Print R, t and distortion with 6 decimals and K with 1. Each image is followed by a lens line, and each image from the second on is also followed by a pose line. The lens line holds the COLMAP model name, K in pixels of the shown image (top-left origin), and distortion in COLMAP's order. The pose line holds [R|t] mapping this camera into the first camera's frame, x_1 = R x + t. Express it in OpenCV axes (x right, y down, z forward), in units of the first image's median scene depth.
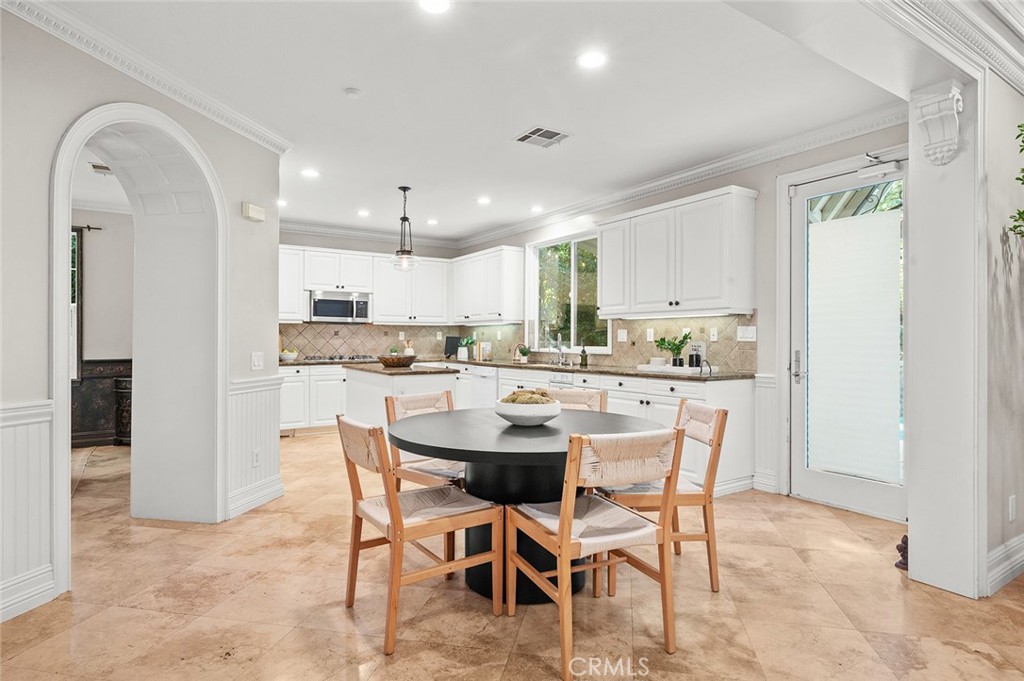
lens RADIAL K [[551.8, 0, 512.0], [0, 551.8, 340.5], [0, 0, 1]] dist [0.002284, -0.000062]
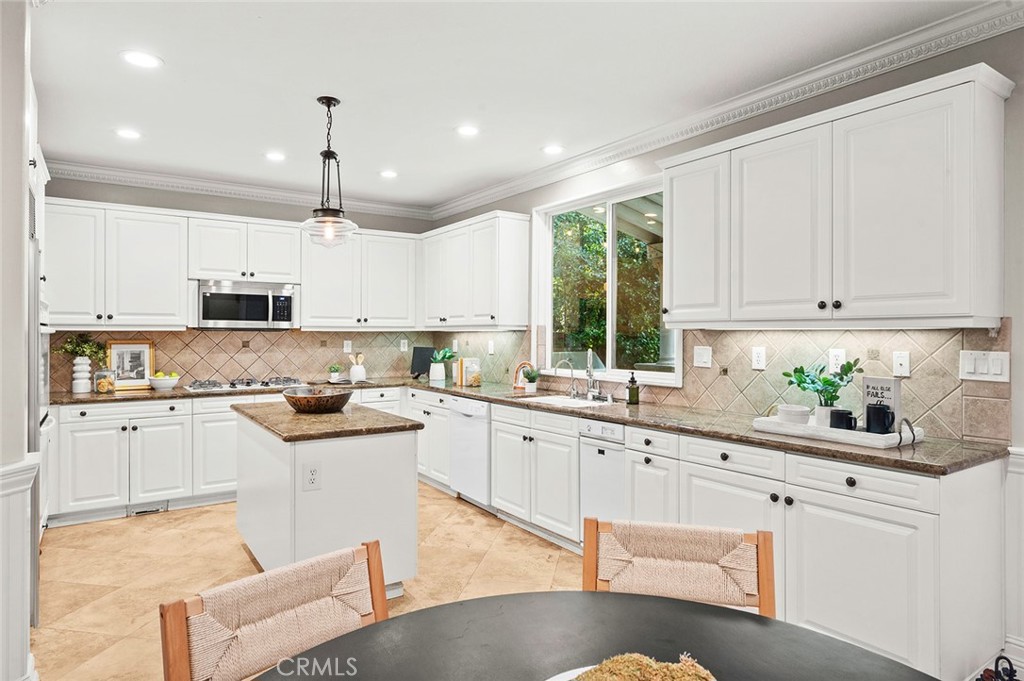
lens RADIAL K [[602.6, 0, 512.0], [0, 602.6, 340.5], [0, 0, 1]] dist [-0.003520, 0.000120]
pose [[0.999825, -0.000375, 0.018700, -0.013140], [0.000195, 0.999953, 0.009645, -0.026766], [-0.018703, -0.009640, 0.999779, 0.296668]]
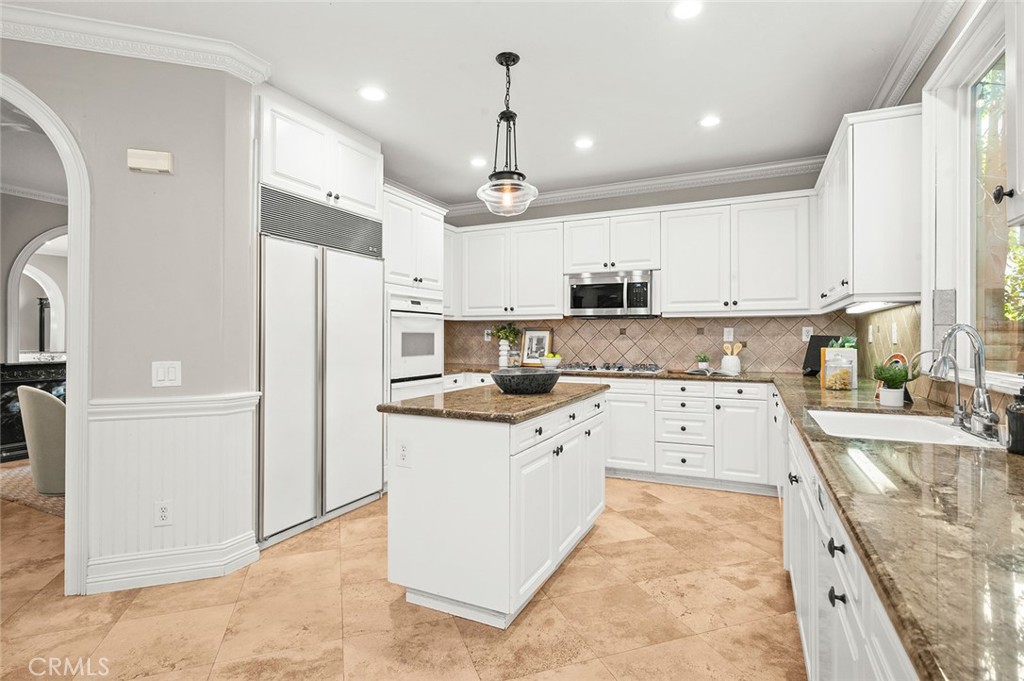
lens RADIAL K [[500.1, 0, 513.0], [0, 500.1, 334.5], [0, 0, 1]] dist [0.001802, 0.000129]
pose [[0.515860, -0.004980, -0.856658, 0.173697], [-0.001911, 0.999974, -0.006964, -0.004878], [0.856671, 0.005229, 0.515837, 0.599310]]
